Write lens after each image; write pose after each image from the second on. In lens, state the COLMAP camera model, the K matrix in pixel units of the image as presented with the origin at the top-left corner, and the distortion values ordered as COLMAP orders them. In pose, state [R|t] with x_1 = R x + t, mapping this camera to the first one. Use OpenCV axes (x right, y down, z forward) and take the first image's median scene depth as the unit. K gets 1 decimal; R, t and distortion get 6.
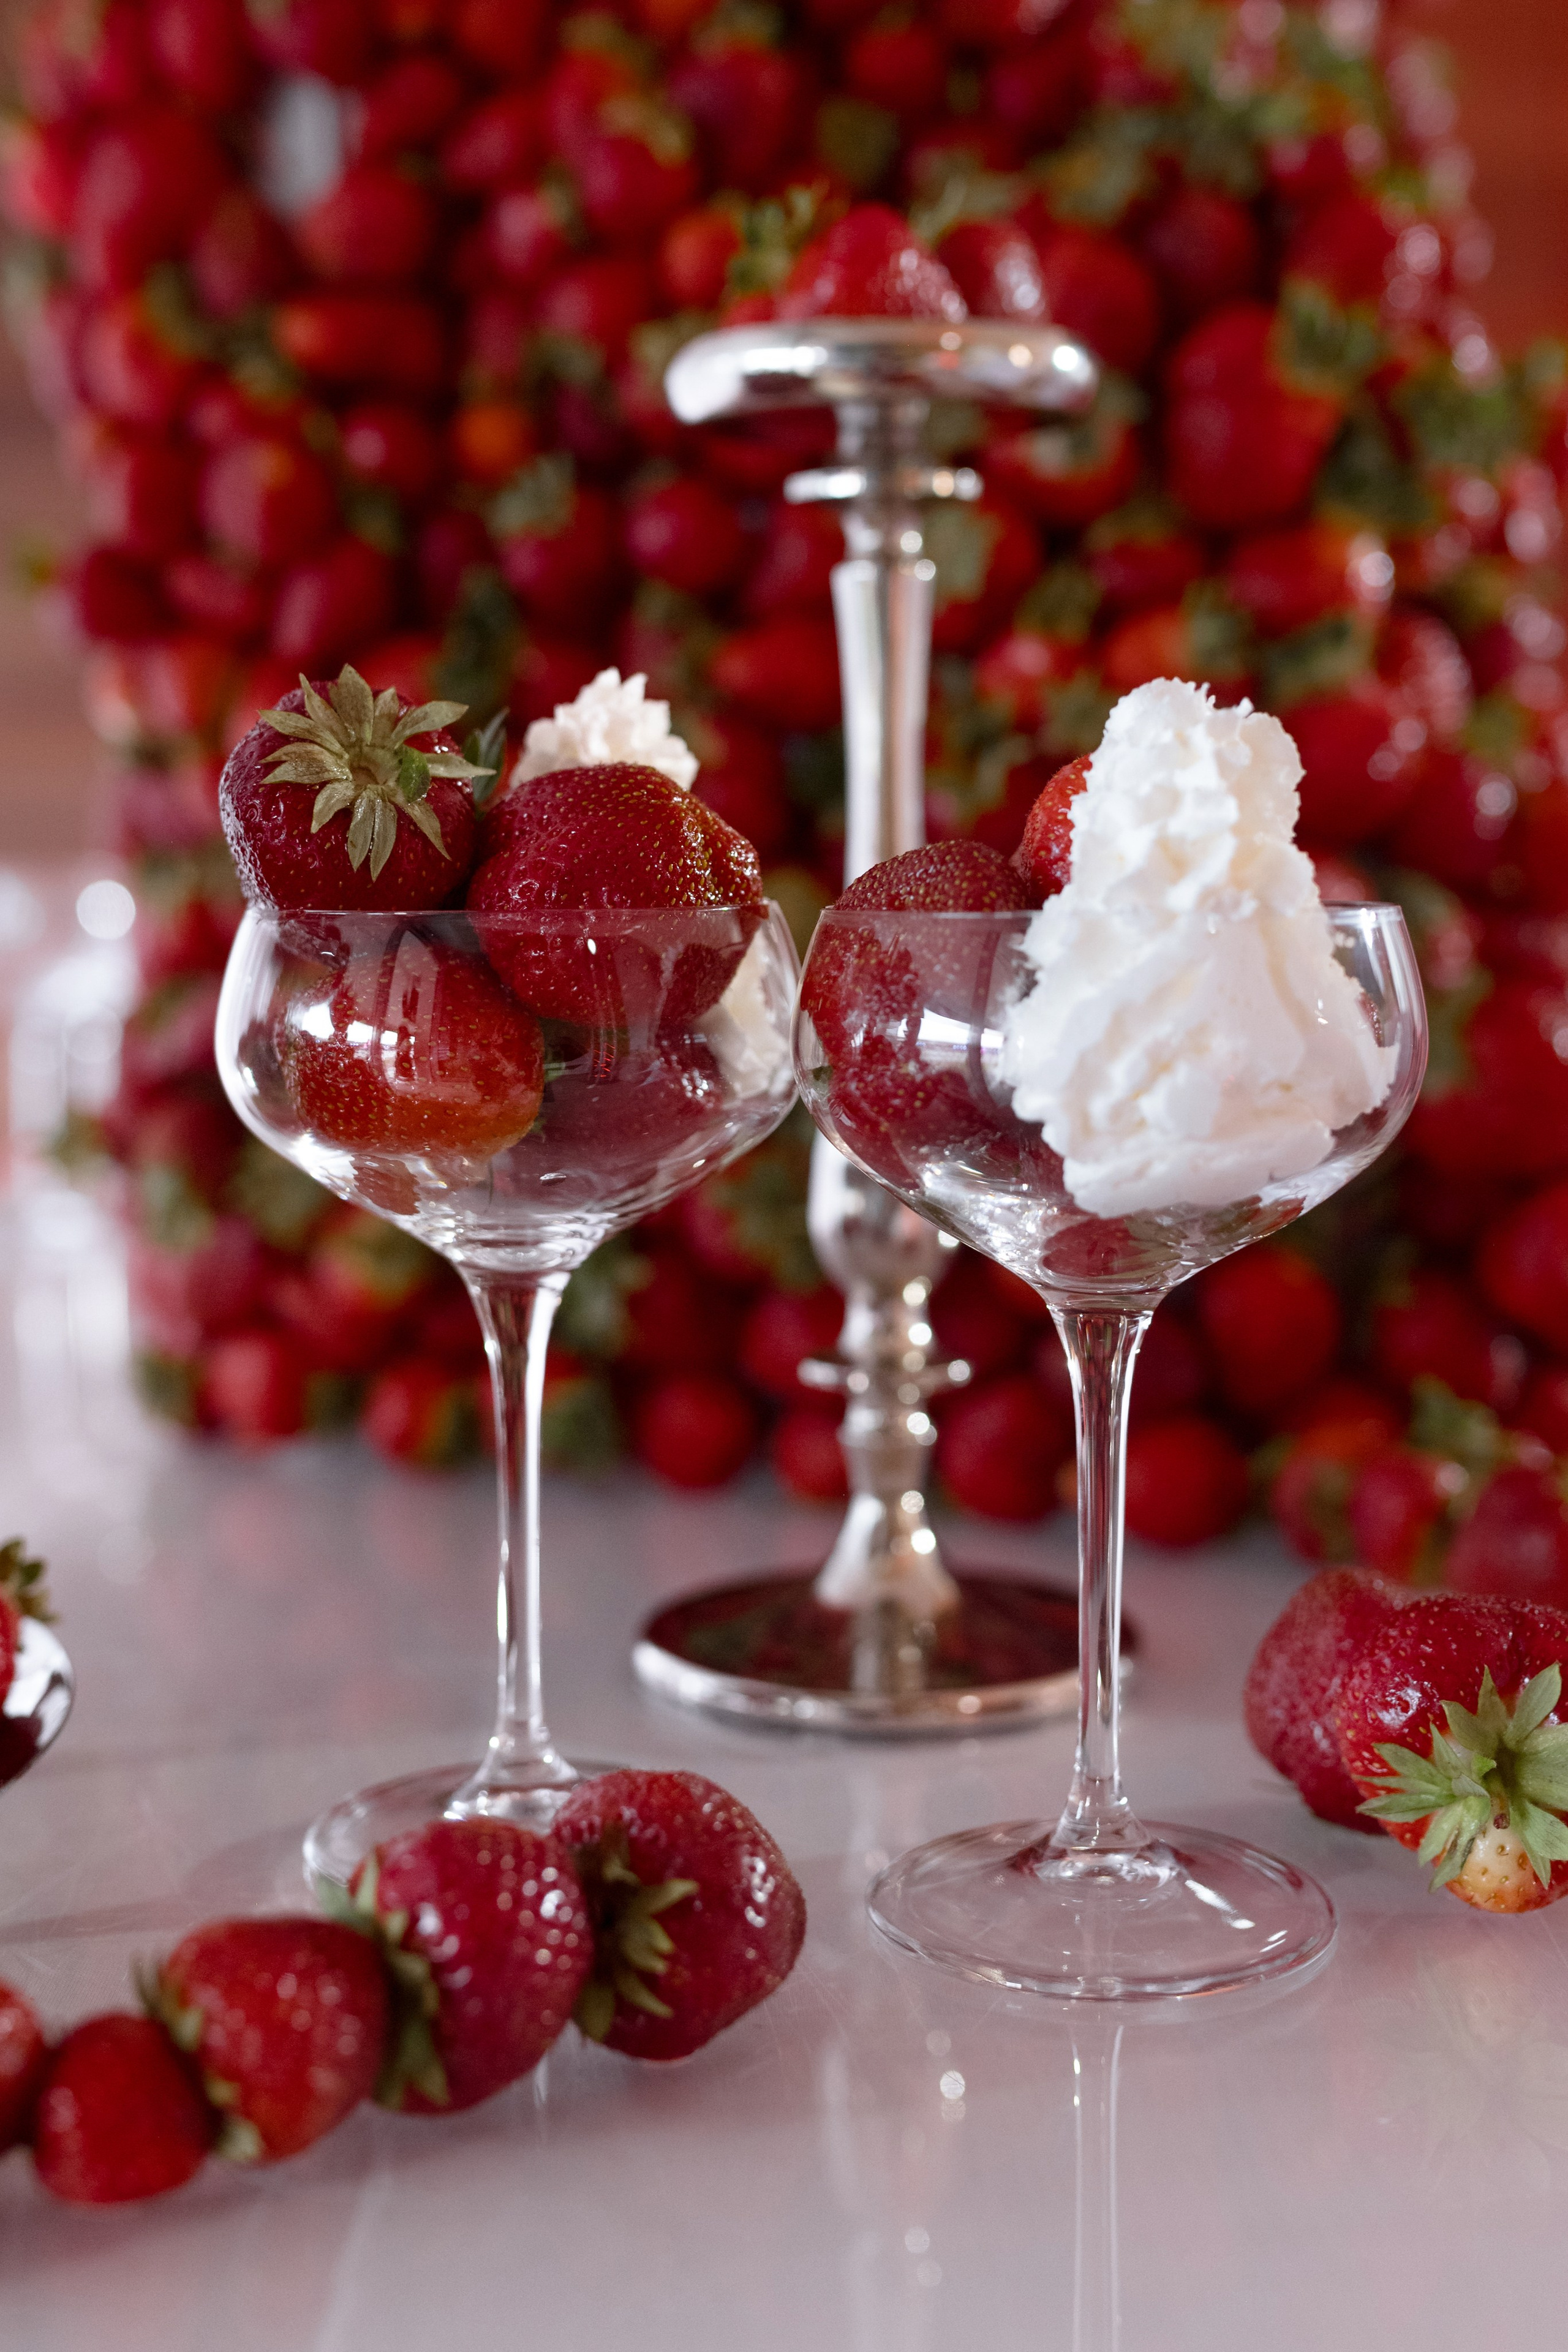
lens RADIAL K [[2929.6, 0, 717.0], [0, 2929.6, 1076.2], [0, 0, 1]] dist [-0.028497, 0.000000]
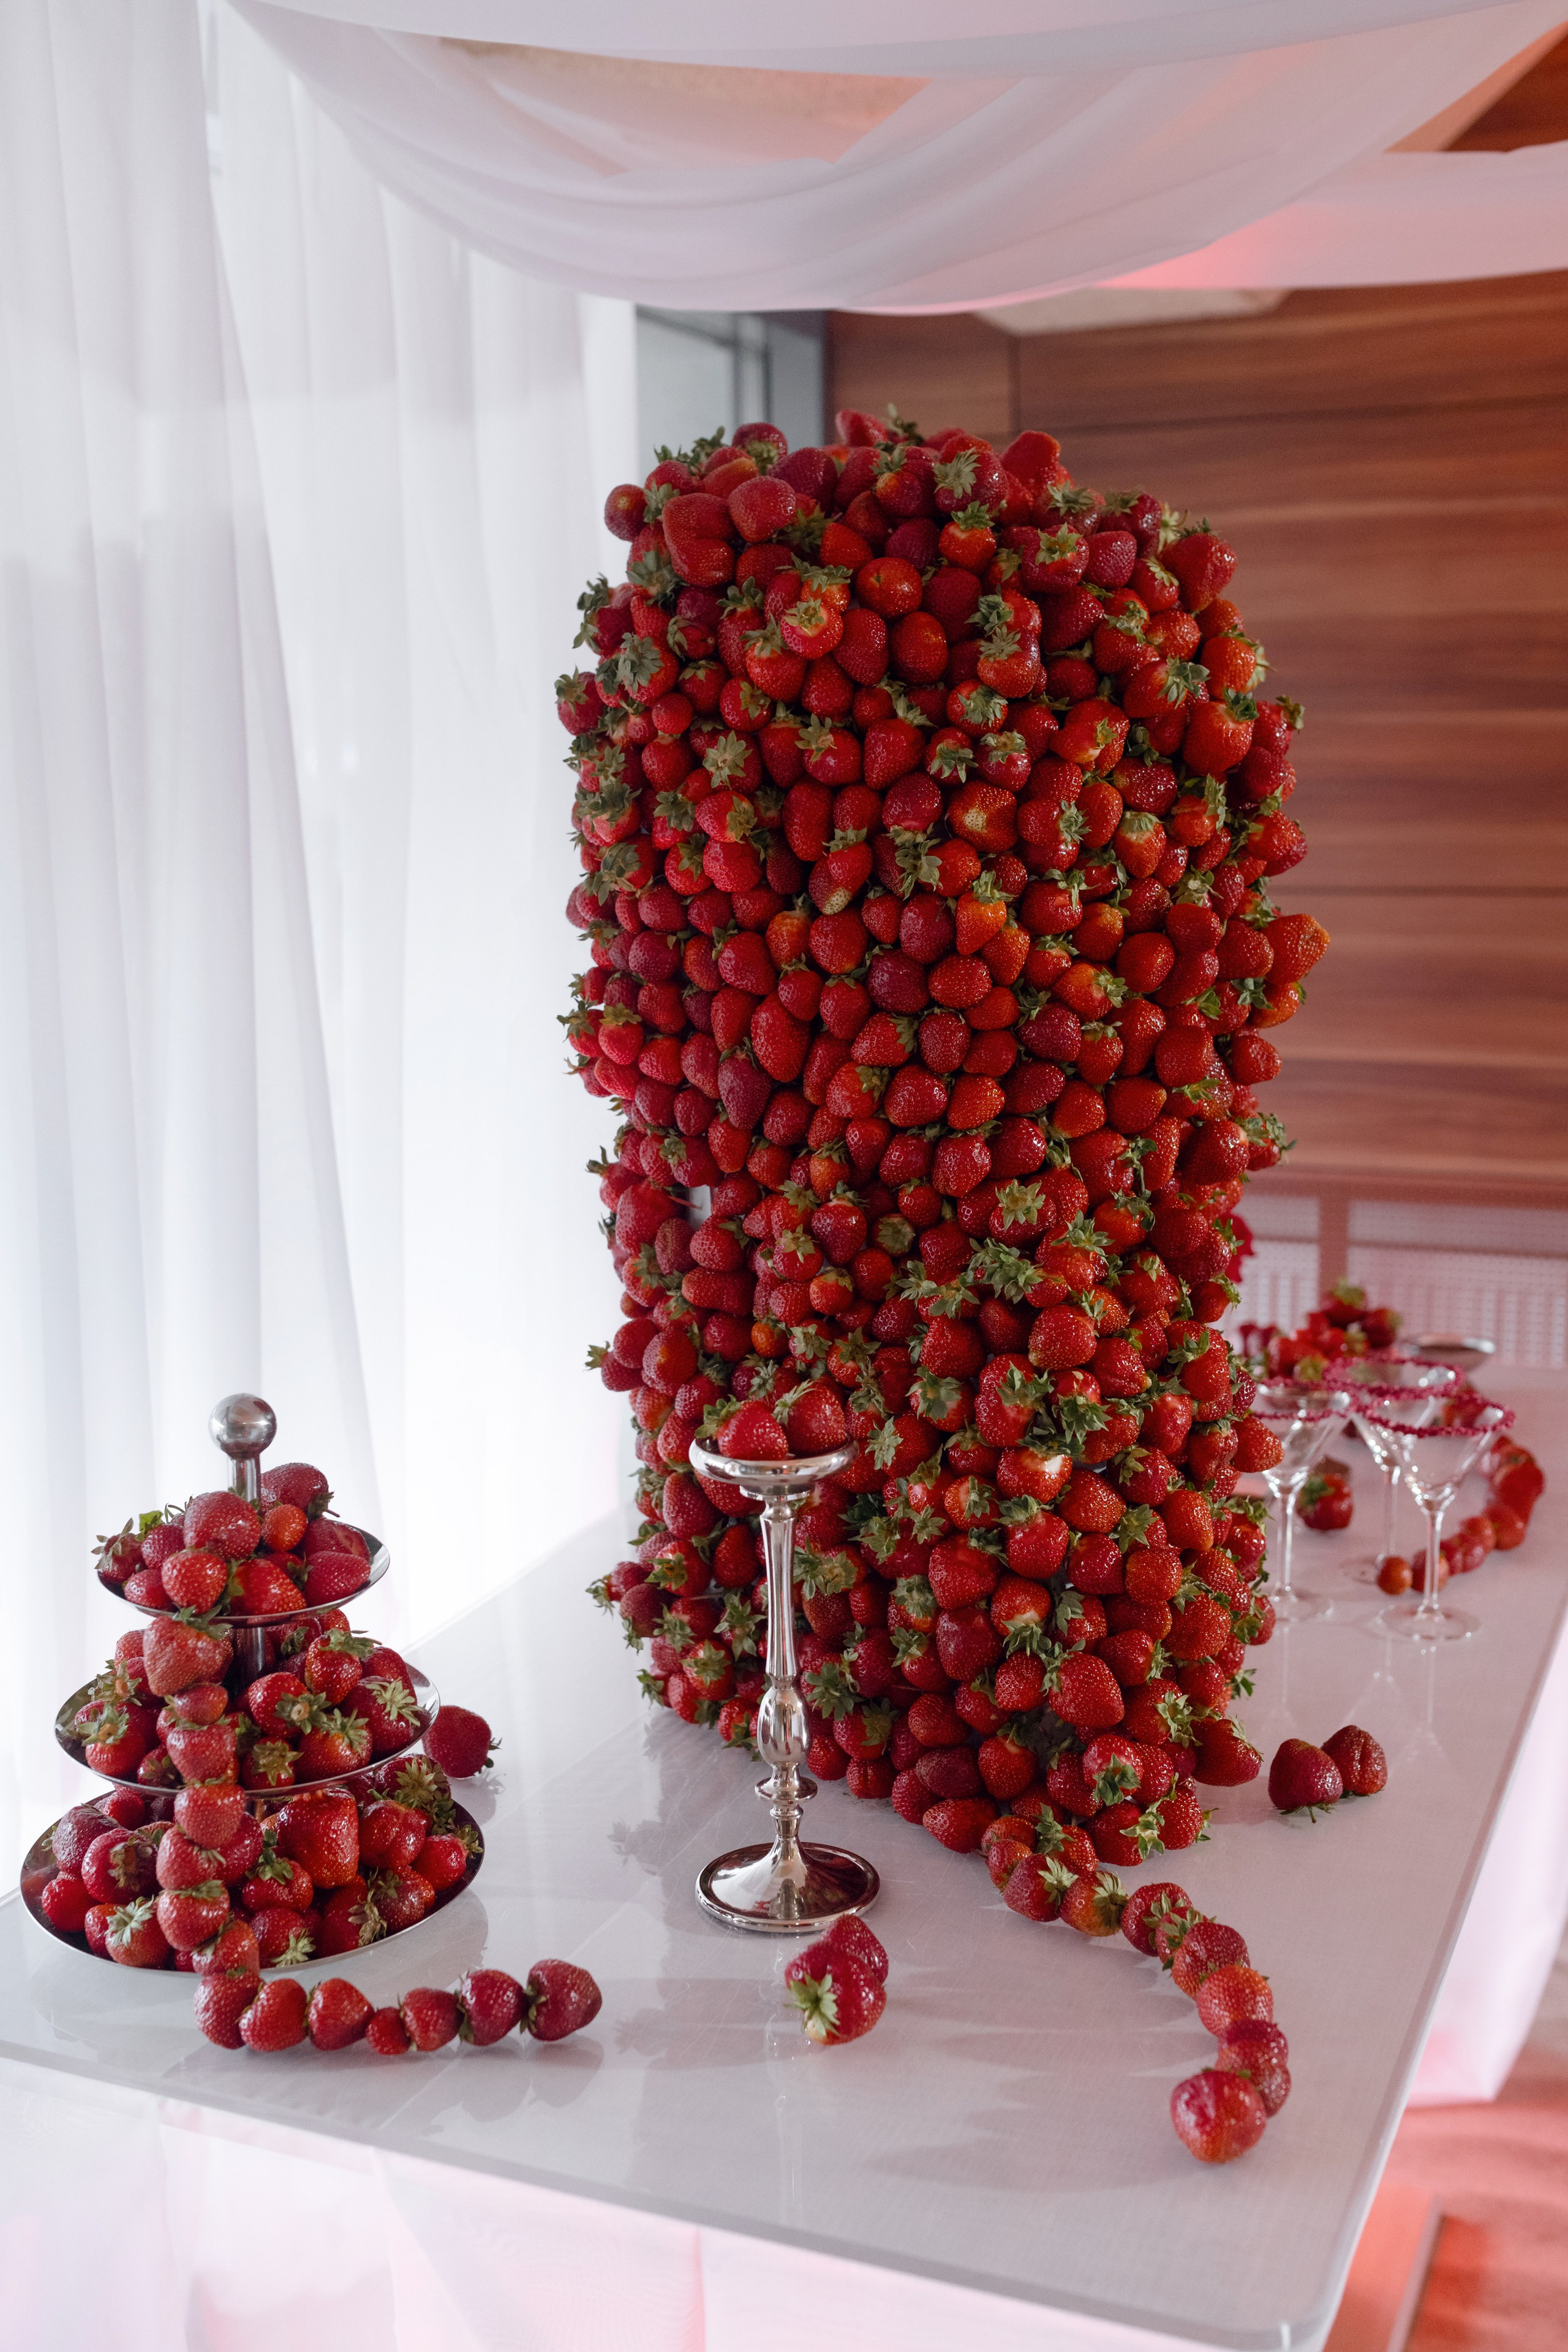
lens RADIAL K [[2512.6, 0, 760.3], [0, 2512.6, 1233.7], [0, 0, 1]] dist [-0.038503, 0.000000]
pose [[0.913103, 0.072045, -0.401312, 1.074155], [-0.024890, 0.992279, 0.121505, -0.801861], [0.406968, -0.100958, 0.907846, -1.240285]]
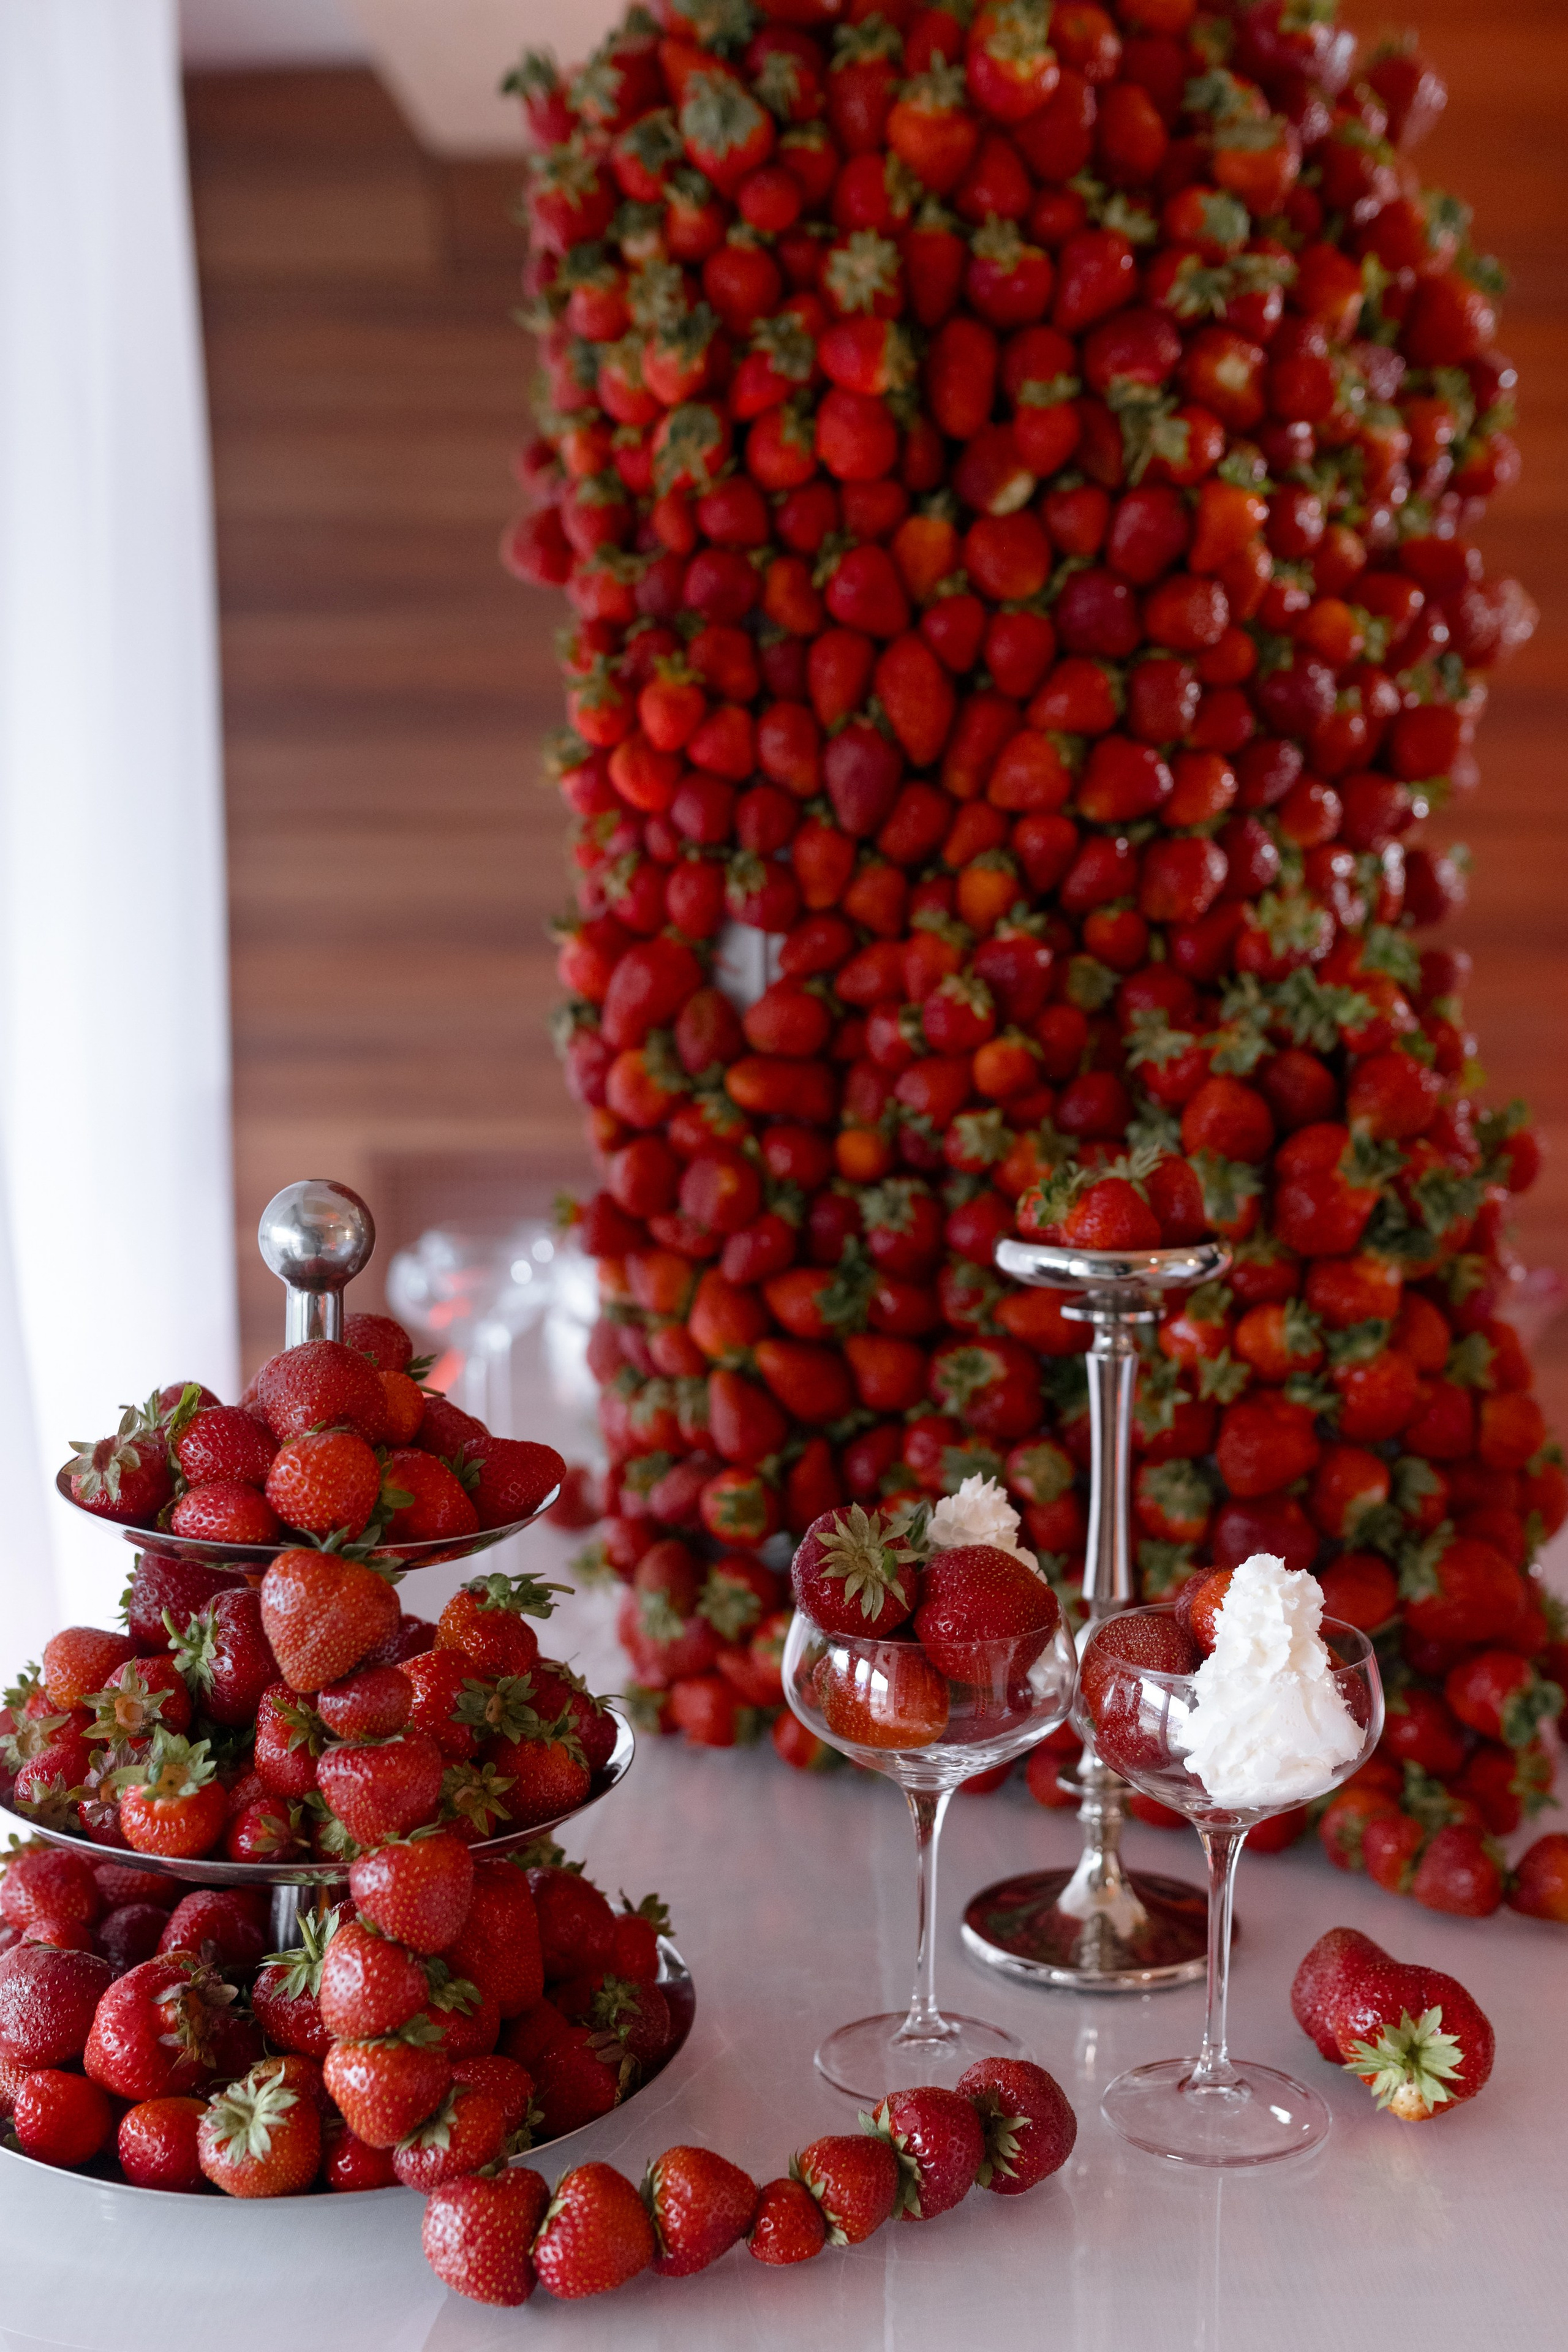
lens RADIAL K [[2729.9, 0, 800.9], [0, 2729.9, 1245.6], [0, 0, 1]] dist [-0.026983, 0.000000]
pose [[0.999555, 0.015835, -0.025261, -0.104849], [-0.014156, 0.997763, 0.065329, -0.386286], [0.026239, -0.064942, 0.997544, -0.760448]]
